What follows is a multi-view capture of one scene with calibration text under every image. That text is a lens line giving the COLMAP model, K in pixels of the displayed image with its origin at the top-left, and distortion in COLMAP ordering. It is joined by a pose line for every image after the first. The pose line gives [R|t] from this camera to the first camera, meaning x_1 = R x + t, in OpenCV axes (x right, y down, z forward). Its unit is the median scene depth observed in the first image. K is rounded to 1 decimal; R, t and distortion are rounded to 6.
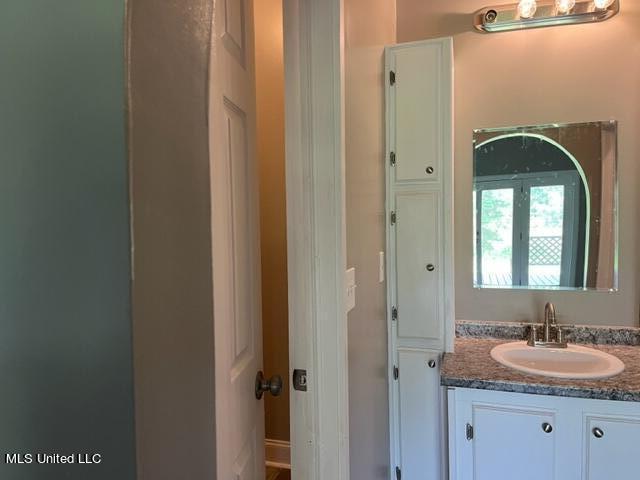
lens RADIAL K [[476.9, 0, 319.0], [0, 476.9, 238.3], [0, 0, 1]] dist [0.072073, -0.108993]
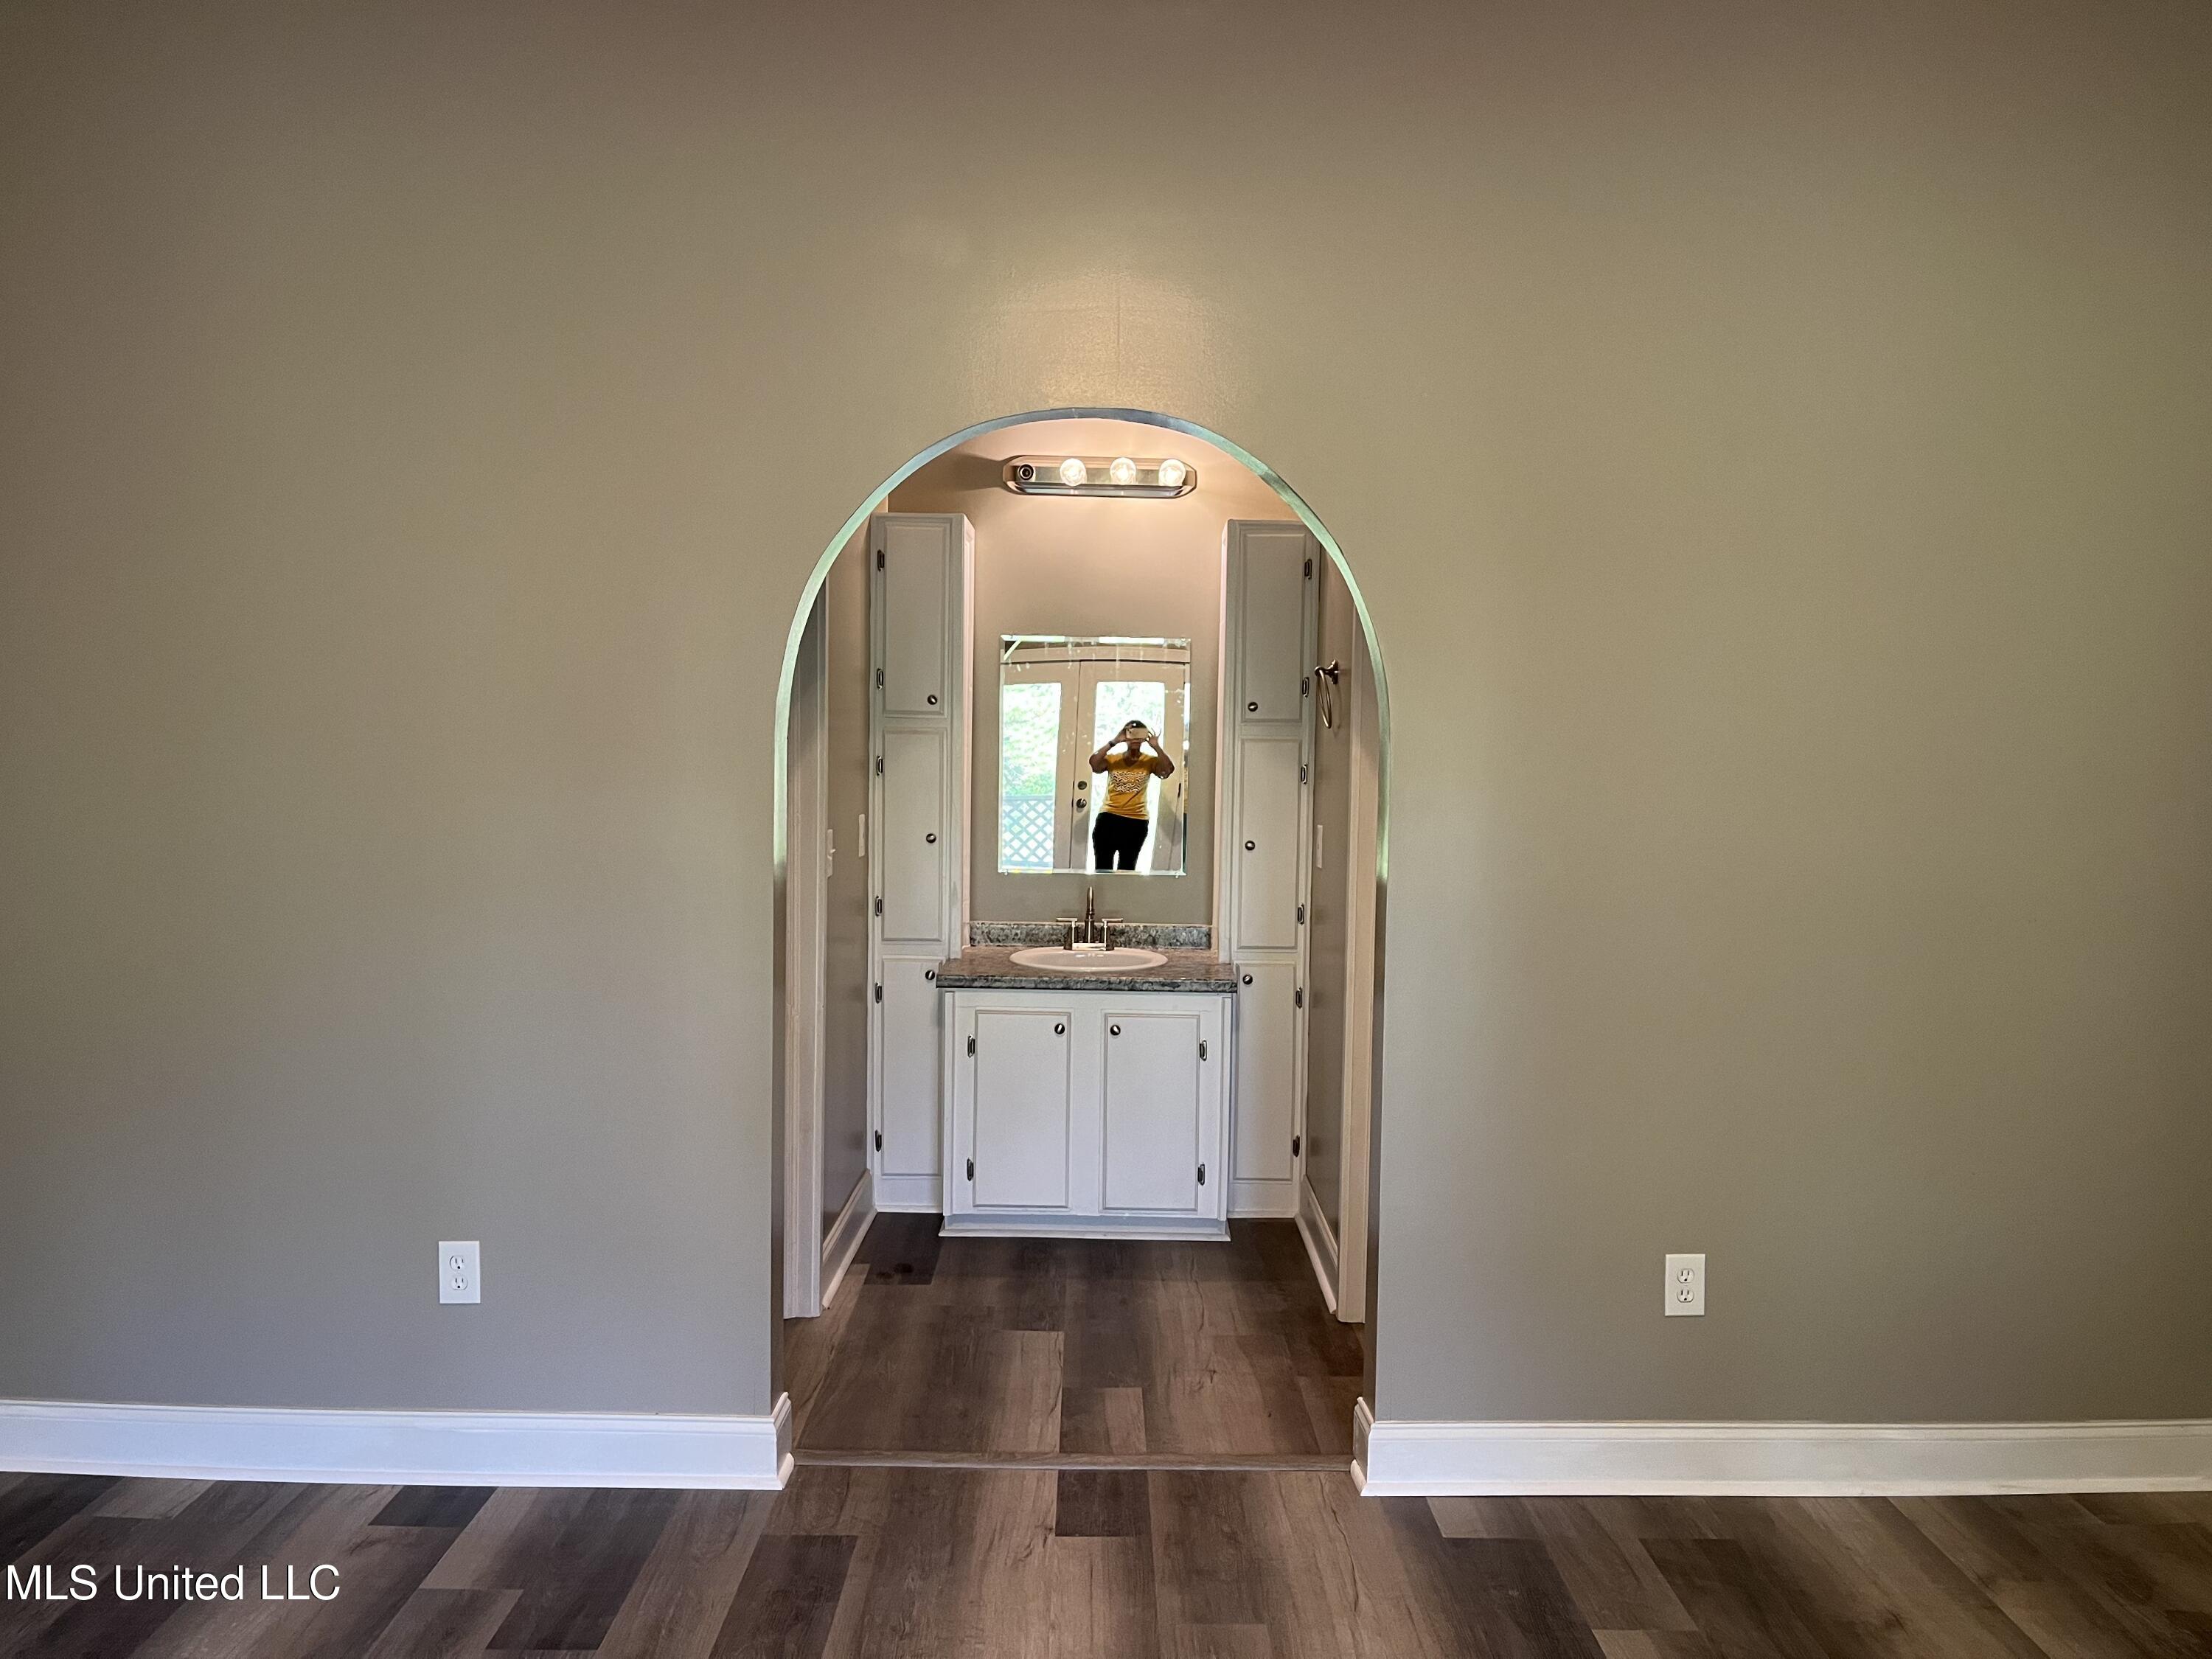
lens RADIAL K [[1671.1, 0, 1122.4], [0, 1671.1, 838.0], [0, 0, 1]] dist [0.067863, -0.089638]
pose [[0.955728, 0.013908, 0.293923, -0.213972], [-0.022207, 0.999443, 0.024917, -0.006567], [-0.293413, -0.030341, 0.955504, -1.385334]]
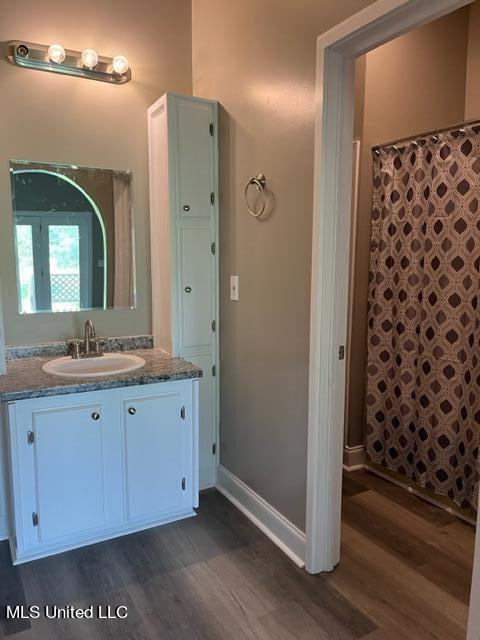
lens RADIAL K [[483.5, 0, 240.3], [0, 483.5, 322.8], [0, 0, 1]] dist [0.067863, -0.089638]
pose [[0.699206, -0.076451, 0.710821, -0.113016], [0.012465, 0.995418, 0.094799, 0.028984], [-0.714811, -0.057424, 0.696956, -0.104913]]
